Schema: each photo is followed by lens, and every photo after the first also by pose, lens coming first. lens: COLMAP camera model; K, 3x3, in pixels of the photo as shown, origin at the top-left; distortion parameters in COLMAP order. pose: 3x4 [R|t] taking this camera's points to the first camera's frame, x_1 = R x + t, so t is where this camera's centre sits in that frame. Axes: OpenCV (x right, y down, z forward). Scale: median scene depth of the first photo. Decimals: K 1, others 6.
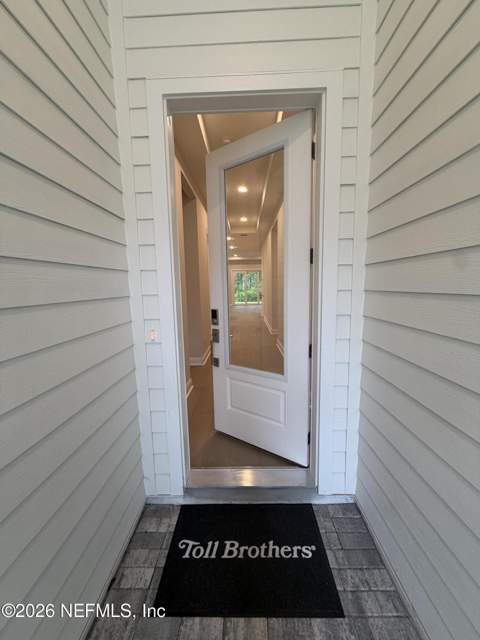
lens RADIAL K [[259.0, 0, 240.0], [0, 259.0, 320.0], [0, 0, 1]] dist [-0.001040, -0.000192]
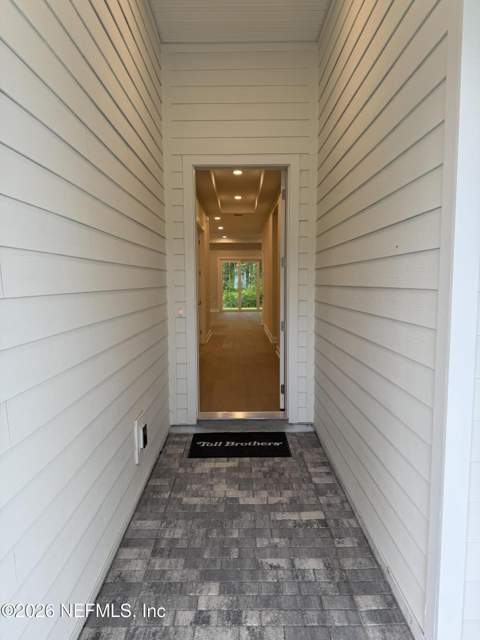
lens RADIAL K [[452.5, 0, 239.4], [0, 452.5, 328.5], [0, 0, 1]] dist [0.279332, 0.000943]
pose [[0.999615, 0.013157, 0.024417, -0.021312], [-0.012410, 0.999458, -0.030500, 0.098209], [-0.024805, 0.030186, 0.999236, -0.718250]]
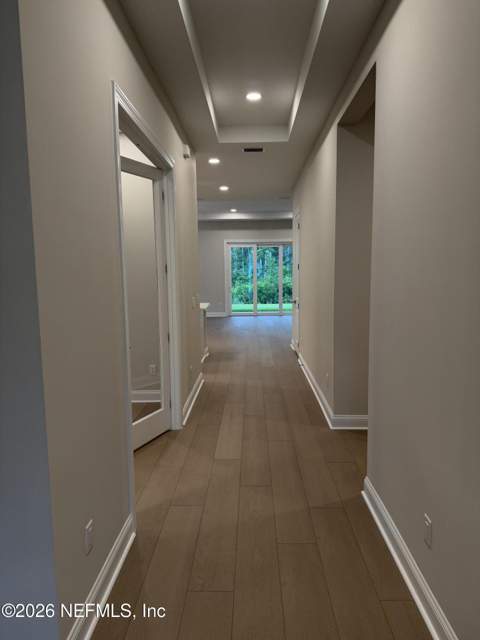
lens RADIAL K [[452.5, 0, 239.4], [0, 452.5, 328.5], [0, 0, 1]] dist [0.279332, 0.000943]
pose [[0.999934, 0.009083, -0.007085, 0.001168], [-0.009080, 0.999959, 0.000414, -0.136117], [0.007088, -0.000350, 0.999975, 0.633086]]
